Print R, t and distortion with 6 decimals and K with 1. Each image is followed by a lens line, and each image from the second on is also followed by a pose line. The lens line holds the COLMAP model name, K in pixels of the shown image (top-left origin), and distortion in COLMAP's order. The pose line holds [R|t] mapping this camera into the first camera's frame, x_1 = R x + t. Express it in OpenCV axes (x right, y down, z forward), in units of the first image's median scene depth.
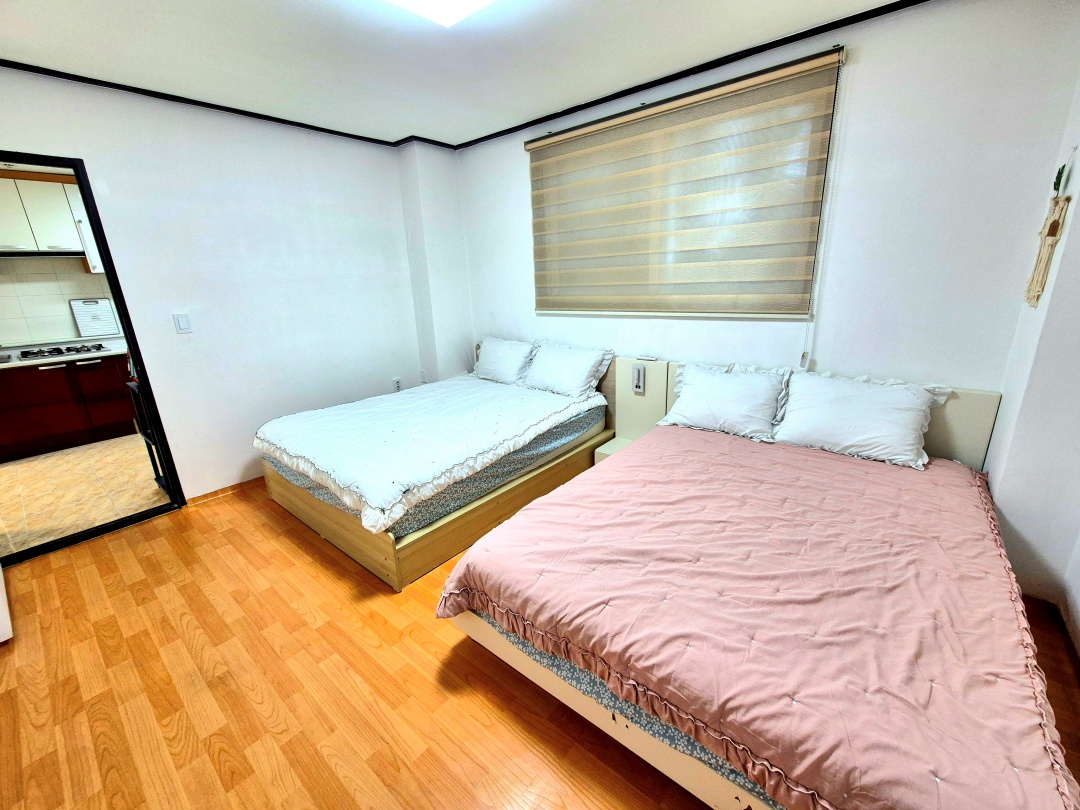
lens RADIAL K [[443.4, 0, 538.7], [0, 443.4, 405.7], [0, 0, 1]] dist [0.000025, -0.000169]
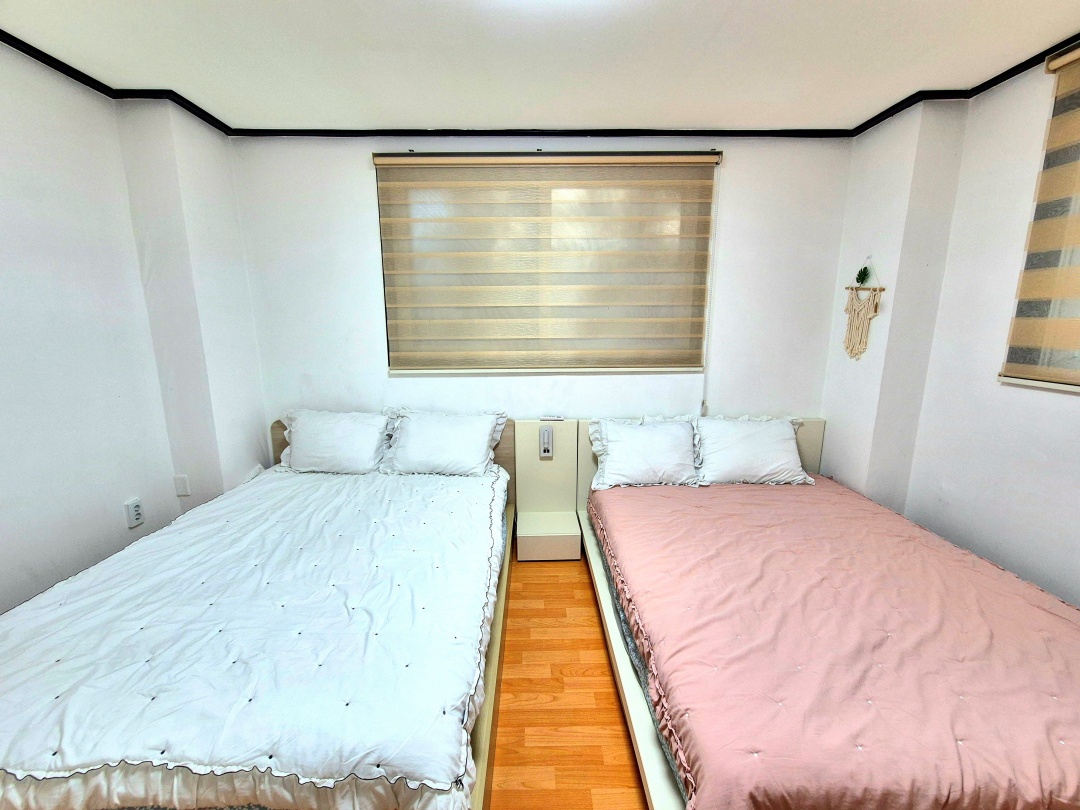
lens RADIAL K [[443.4, 0, 539.2], [0, 443.4, 405.2], [0, 0, 1]] dist [0.000025, -0.000169]
pose [[0.762102, -0.081873, 0.642260, -0.344333], [0.156328, 0.985892, -0.059820, -0.081051], [-0.628301, 0.145992, 0.764149, 0.309489]]
